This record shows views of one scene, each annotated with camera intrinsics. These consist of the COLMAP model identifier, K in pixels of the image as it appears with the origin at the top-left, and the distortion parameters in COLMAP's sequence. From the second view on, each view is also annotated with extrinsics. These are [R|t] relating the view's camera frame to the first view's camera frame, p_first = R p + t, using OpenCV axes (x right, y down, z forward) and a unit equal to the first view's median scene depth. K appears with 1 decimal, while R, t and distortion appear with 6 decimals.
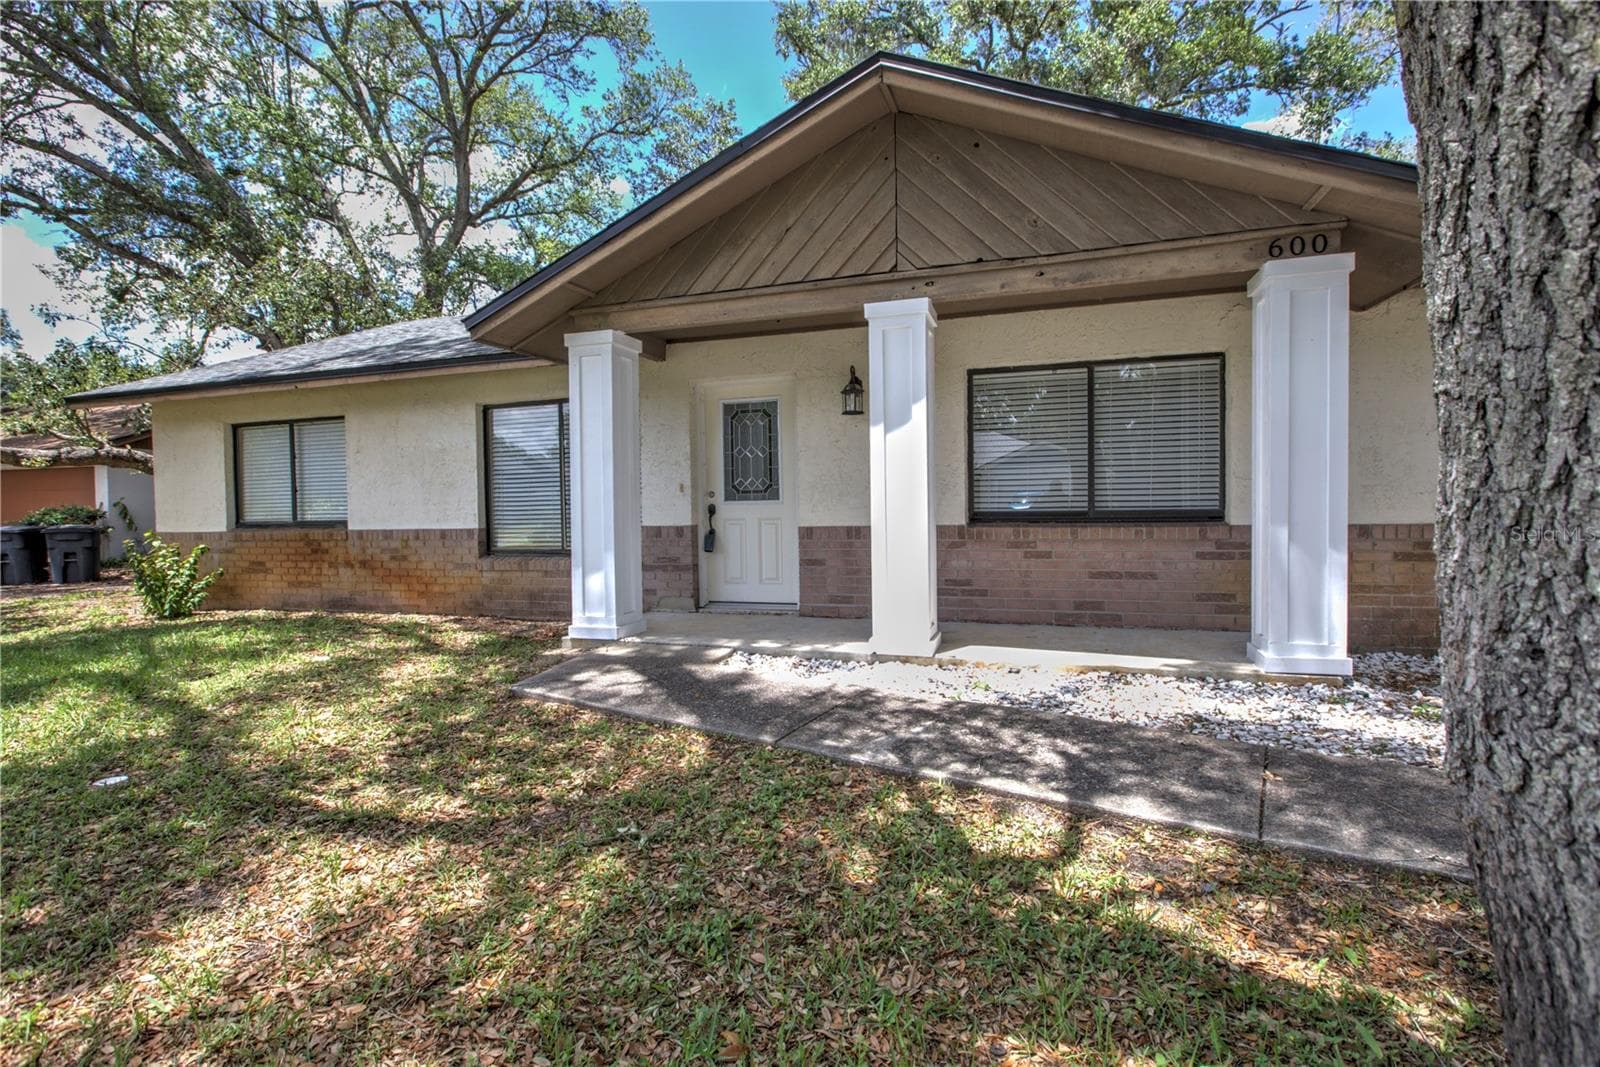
lens RADIAL K [[669.5, 0, 841.2], [0, 669.5, 527.8], [0, 0, 1]] dist [-0.018348, -0.000169]
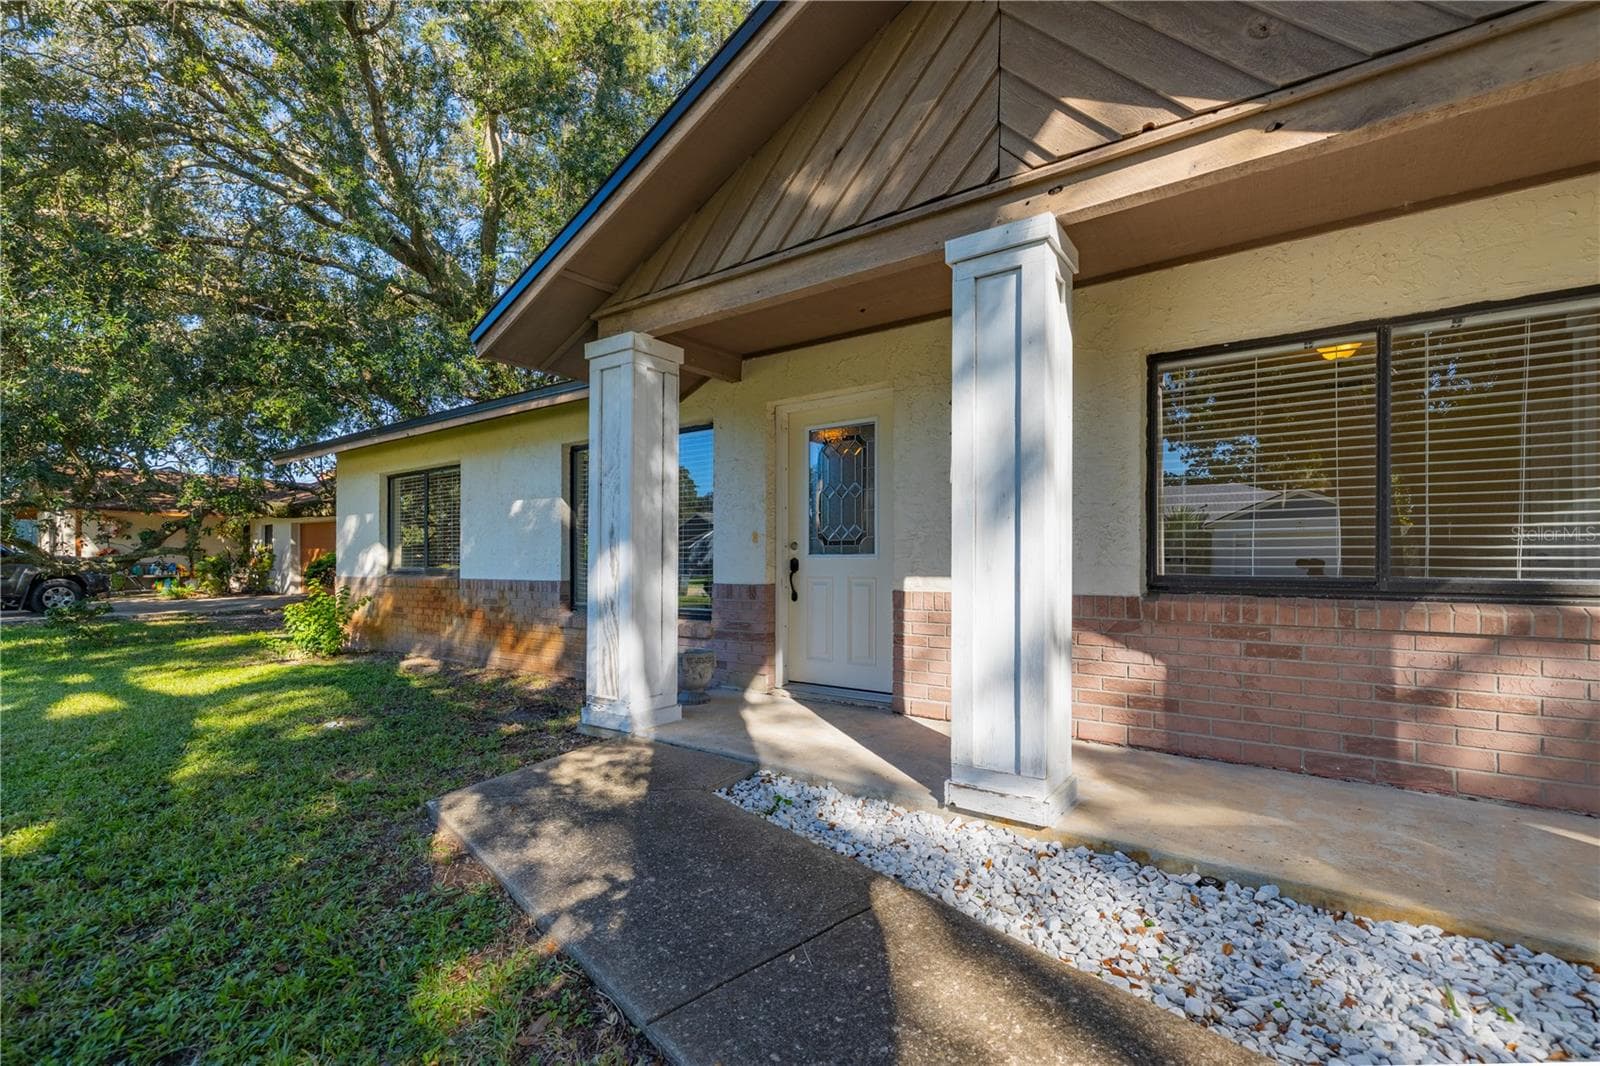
lens RADIAL K [[687.9, 0, 799.1], [0, 687.9, 561.0], [0, 0, 1]] dist [0.001016, 0.000223]
pose [[0.944500, 0.017030, -0.328069, 0.092822], [-0.028401, 0.999149, -0.029898, -0.009065], [0.327281, 0.037556, 0.944181, 0.271529]]
